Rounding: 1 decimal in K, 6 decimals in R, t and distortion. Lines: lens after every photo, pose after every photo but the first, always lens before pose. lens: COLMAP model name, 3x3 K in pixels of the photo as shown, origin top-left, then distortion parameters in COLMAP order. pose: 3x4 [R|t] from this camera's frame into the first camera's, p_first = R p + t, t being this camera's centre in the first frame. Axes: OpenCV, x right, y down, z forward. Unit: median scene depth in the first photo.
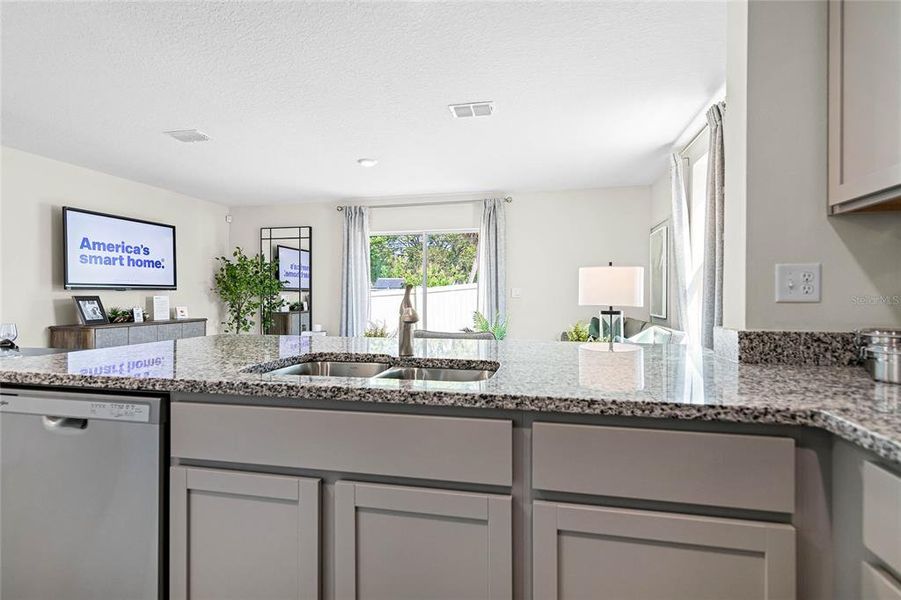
lens RADIAL K [[452.2, 0, 451.7], [0, 452.2, 296.0], [0, 0, 1]] dist [0.007095, -0.001393]
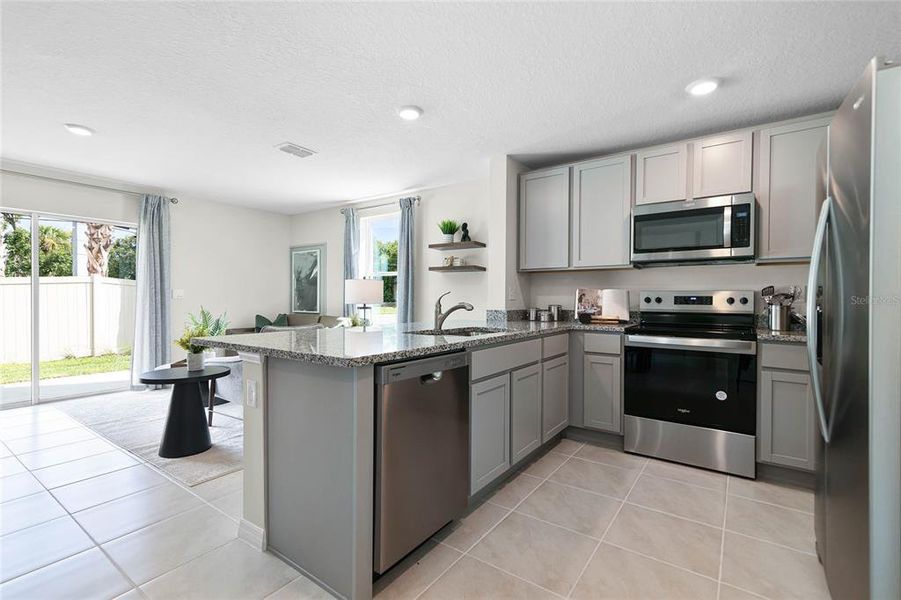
lens RADIAL K [[408.9, 0, 449.7], [0, 408.9, 301.6], [0, 0, 1]] dist [0.012002, -0.001000]
pose [[0.387426, -0.004976, 0.921888, -0.534621], [-0.002552, 0.999976, 0.006470, 0.002067], [-0.921897, -0.004859, 0.387403, 0.099127]]
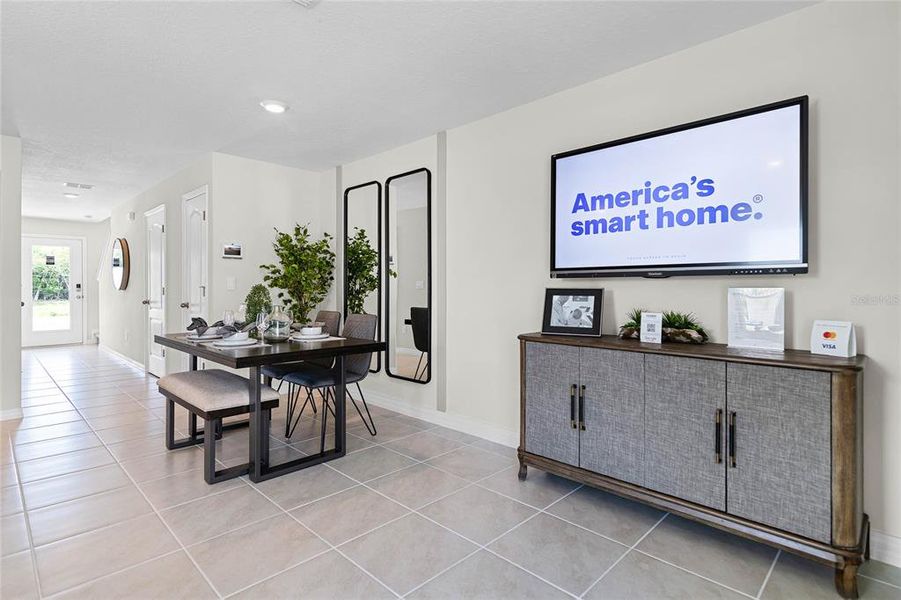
lens RADIAL K [[452.2, 0, 443.4], [0, 452.2, 286.9], [0, 0, 1]] dist [0.007095, -0.001393]
pose [[-0.532312, 0.000655, -0.846548, -0.166776], [-0.003474, 0.999990, 0.002958, -0.002458], [0.846541, 0.004515, -0.532305, 1.046033]]
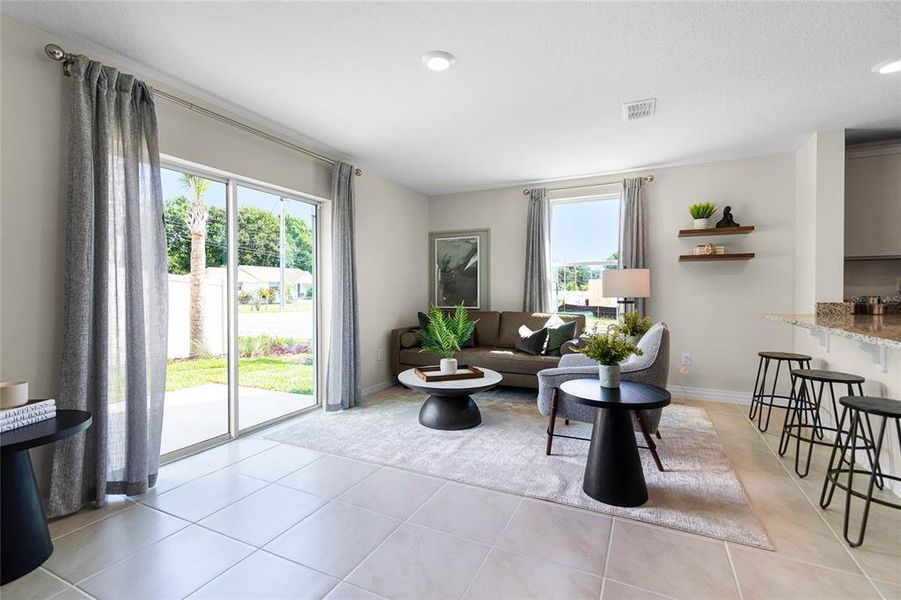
lens RADIAL K [[408.9, 0, 446.9], [0, 408.9, 295.6], [0, 0, 1]] dist [0.012002, -0.001000]
pose [[0.234409, -0.011298, 0.972073, -0.615100], [0.006577, 0.999928, 0.010035, -0.000218], [-0.972116, 0.004041, 0.234466, 0.763025]]
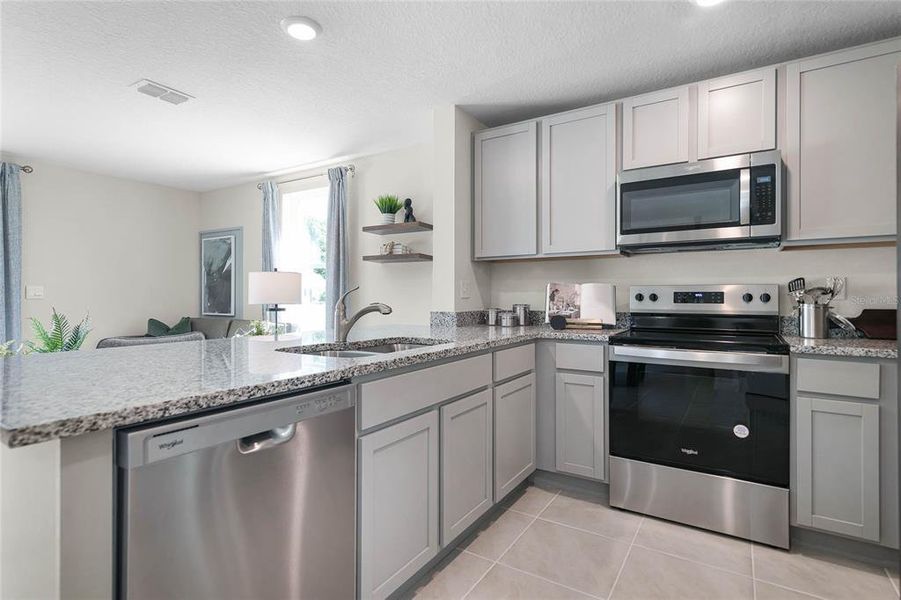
lens RADIAL K [[452.2, 0, 450.1], [0, 452.2, 296.2], [0, 0, 1]] dist [0.007095, -0.001393]
pose [[0.337464, -0.000112, 0.941338, -0.392289], [0.002852, 0.999996, -0.000904, 0.001367], [-0.941334, 0.002990, 0.337463, 0.091701]]
